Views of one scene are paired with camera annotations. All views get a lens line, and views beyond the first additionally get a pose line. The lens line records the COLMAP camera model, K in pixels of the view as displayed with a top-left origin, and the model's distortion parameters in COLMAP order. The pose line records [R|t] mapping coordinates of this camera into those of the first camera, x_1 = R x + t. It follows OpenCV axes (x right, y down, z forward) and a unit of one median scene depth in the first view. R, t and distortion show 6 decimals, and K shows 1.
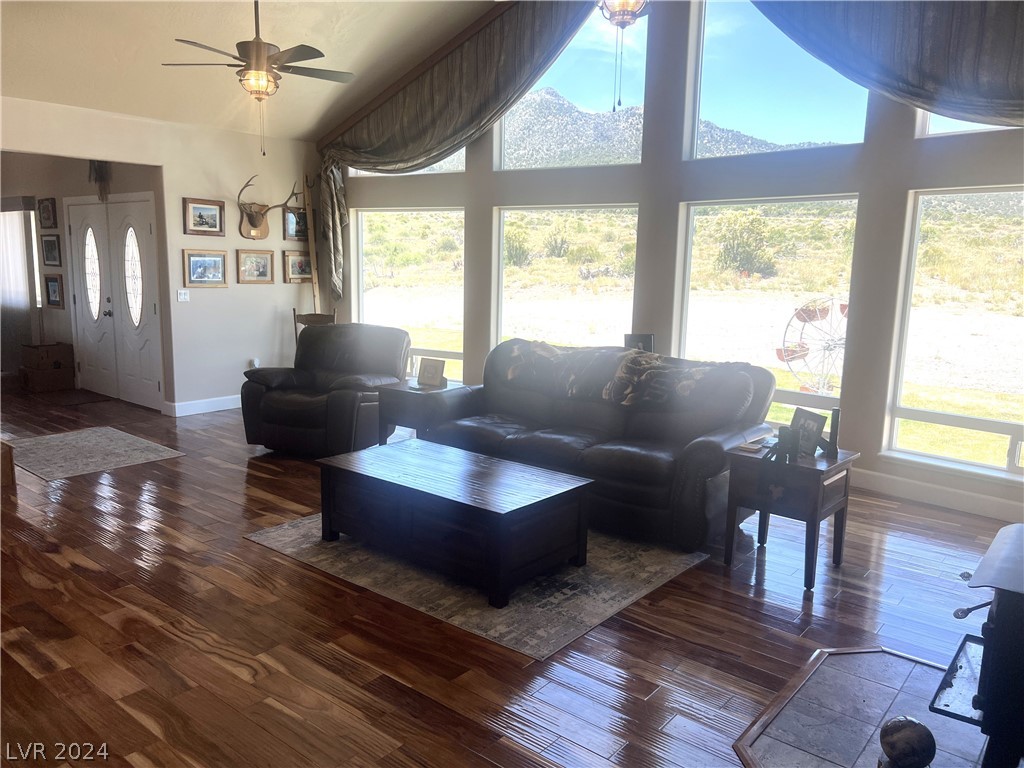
lens RADIAL K [[780.6, 0, 512.0], [0, 780.6, 384.0], [0, 0, 1]] dist [0.005709, -0.000425]
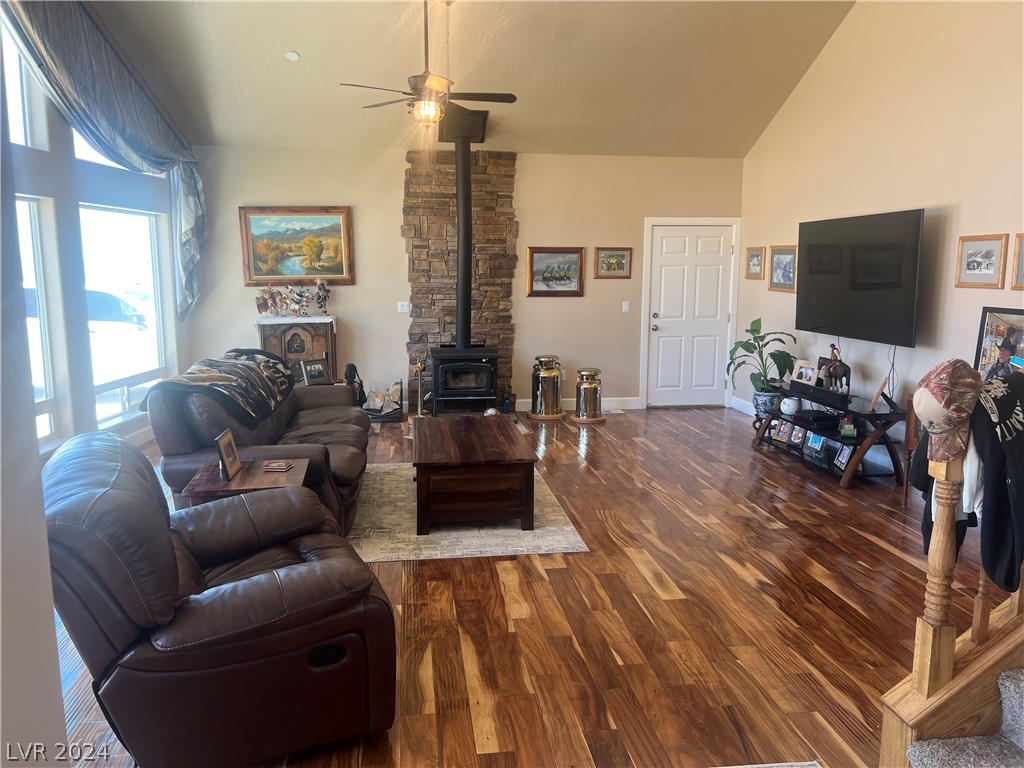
lens RADIAL K [[769.8, 0, 516.7], [0, 769.8, 398.3], [0, 0, 1]] dist [0.108723, -0.160344]
pose [[-0.735771, -0.133186, 0.664005, -0.968438], [0.094438, 0.950714, 0.295338, -0.313884], [-0.670613, 0.280008, -0.686930, 1.798147]]
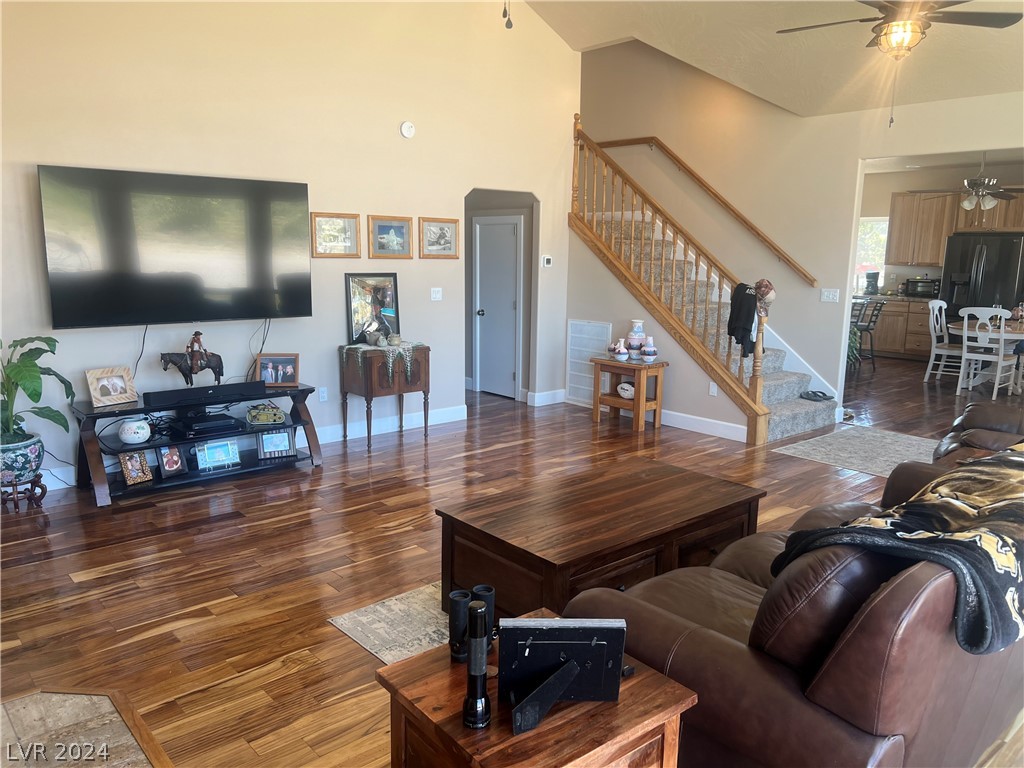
lens RADIAL K [[769.8, 0, 516.7], [0, 769.8, 398.3], [0, 0, 1]] dist [0.108723, -0.160344]
pose [[-0.150664, 0.172967, -0.973336, 0.729473], [-0.178508, 0.963631, 0.198874, -0.145339], [0.972335, 0.203711, -0.114308, 0.979791]]
